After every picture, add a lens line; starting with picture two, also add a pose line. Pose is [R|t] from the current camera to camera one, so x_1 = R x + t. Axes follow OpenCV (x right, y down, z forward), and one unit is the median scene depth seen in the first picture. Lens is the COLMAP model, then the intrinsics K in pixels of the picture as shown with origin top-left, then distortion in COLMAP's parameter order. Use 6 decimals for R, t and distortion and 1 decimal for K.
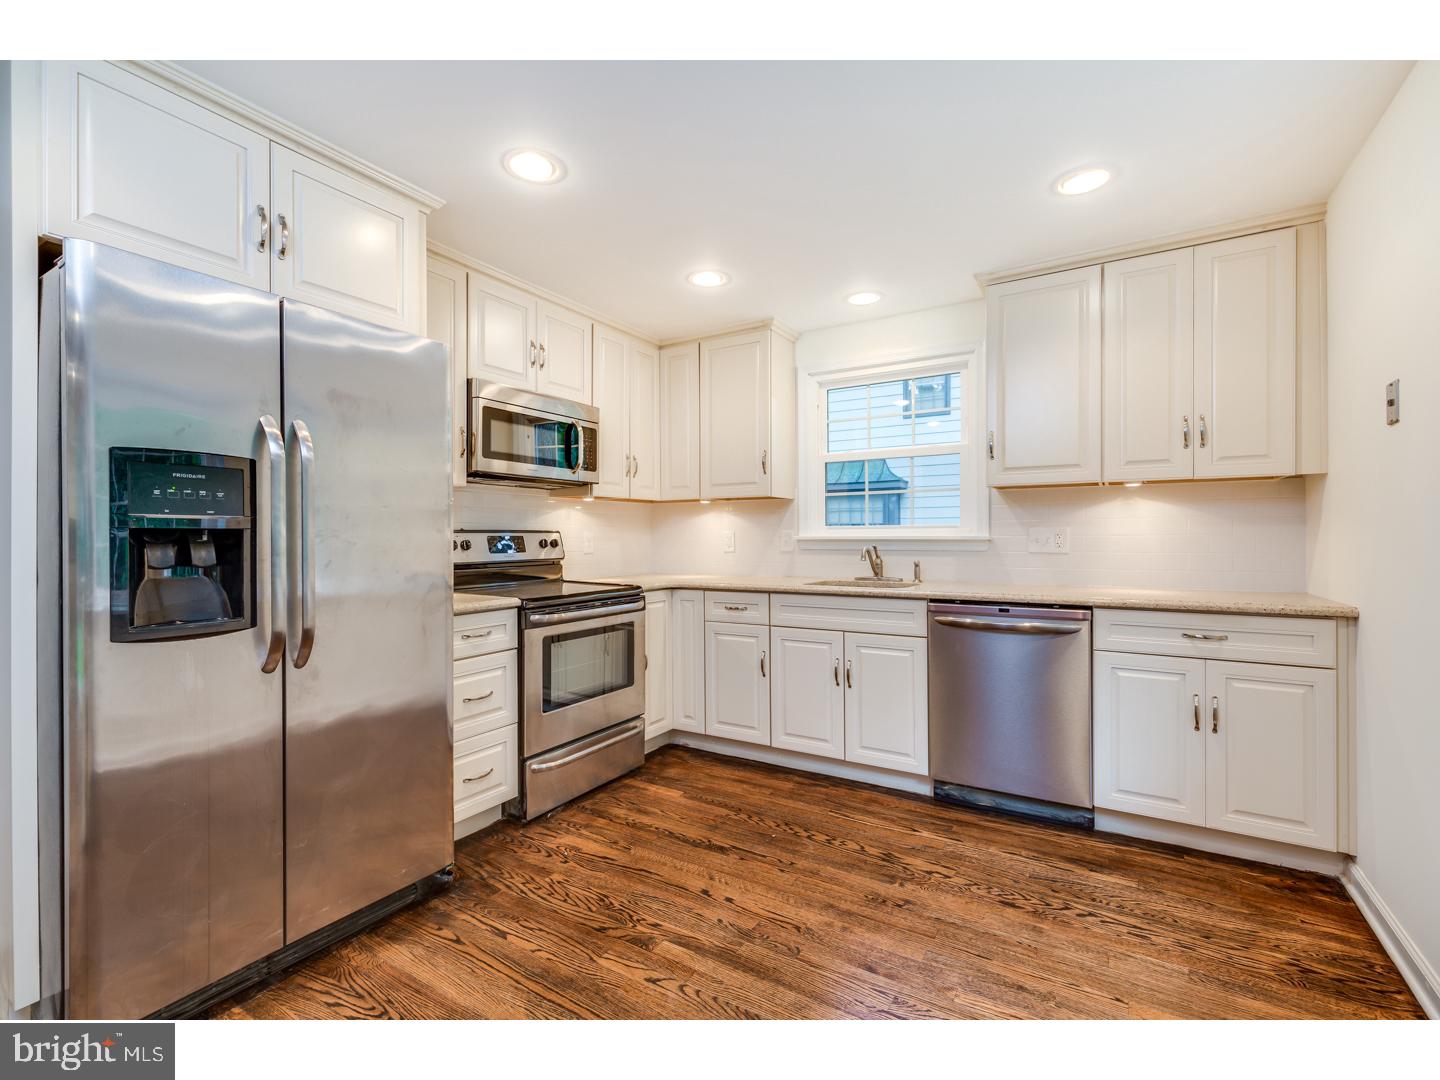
lens RADIAL K [[647.1, 0, 715.8], [0, 647.1, 538.0], [0, 0, 1]] dist [-0.012205, -0.000117]
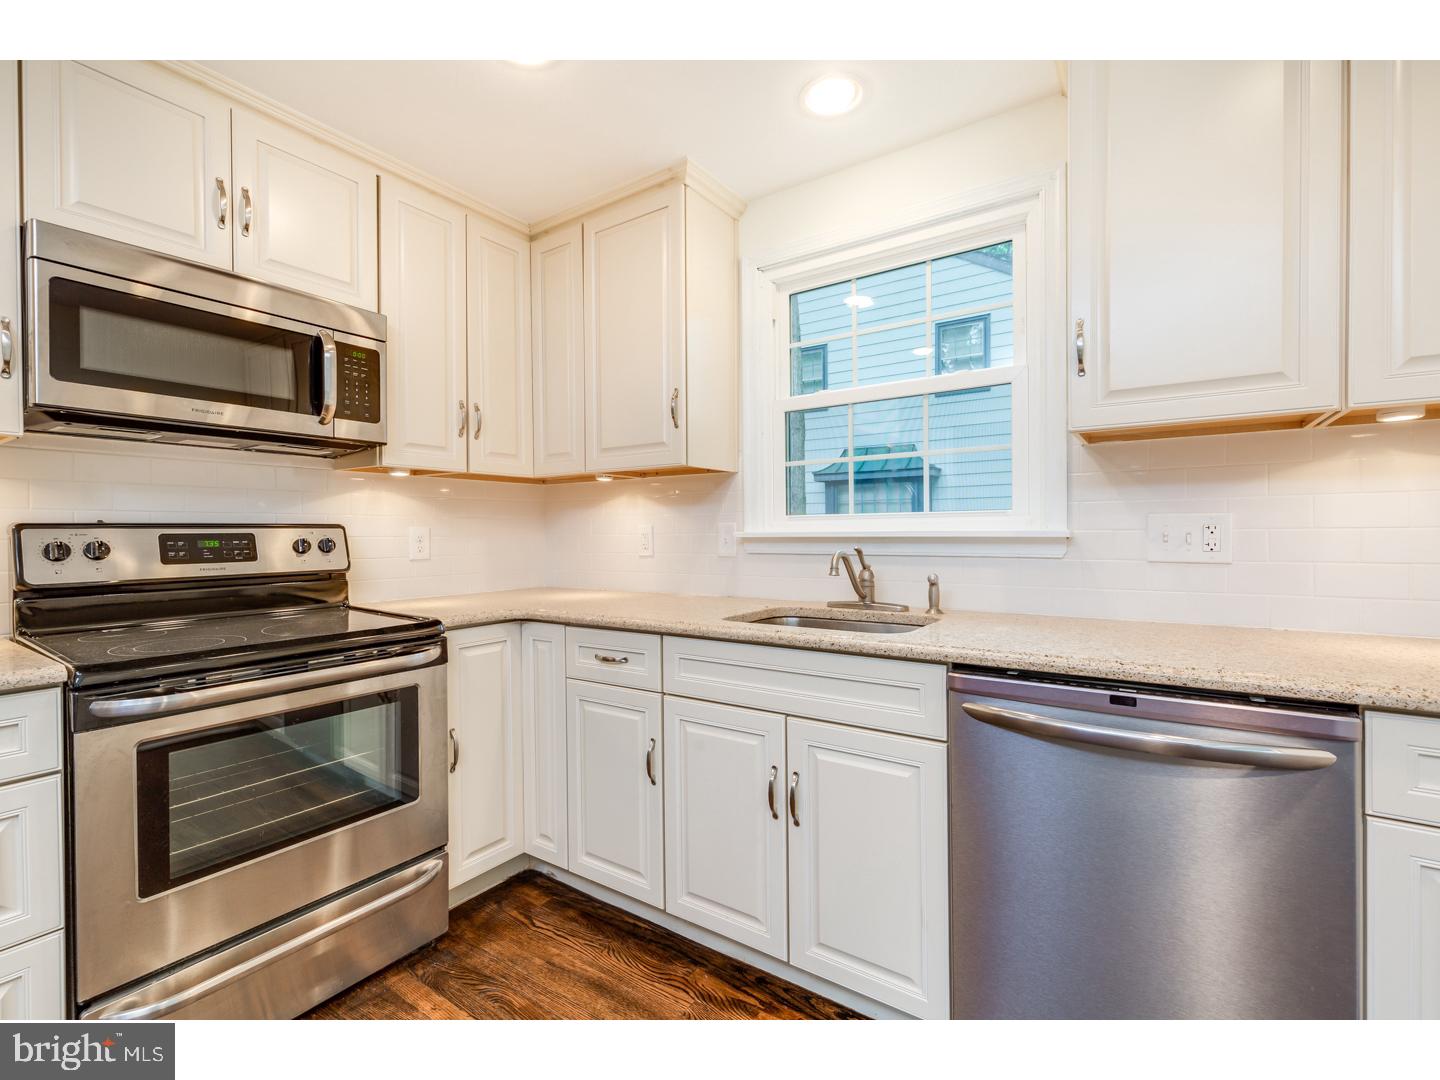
lens RADIAL K [[636.3, 0, 725.6], [0, 636.3, 535.1], [0, 0, 1]] dist [-0.010257, 0.000062]
pose [[0.999000, -0.003670, -0.044553, 0.158863], [0.003795, 0.999989, 0.002715, -0.001495], [0.044543, -0.002881, 0.999003, 0.450096]]
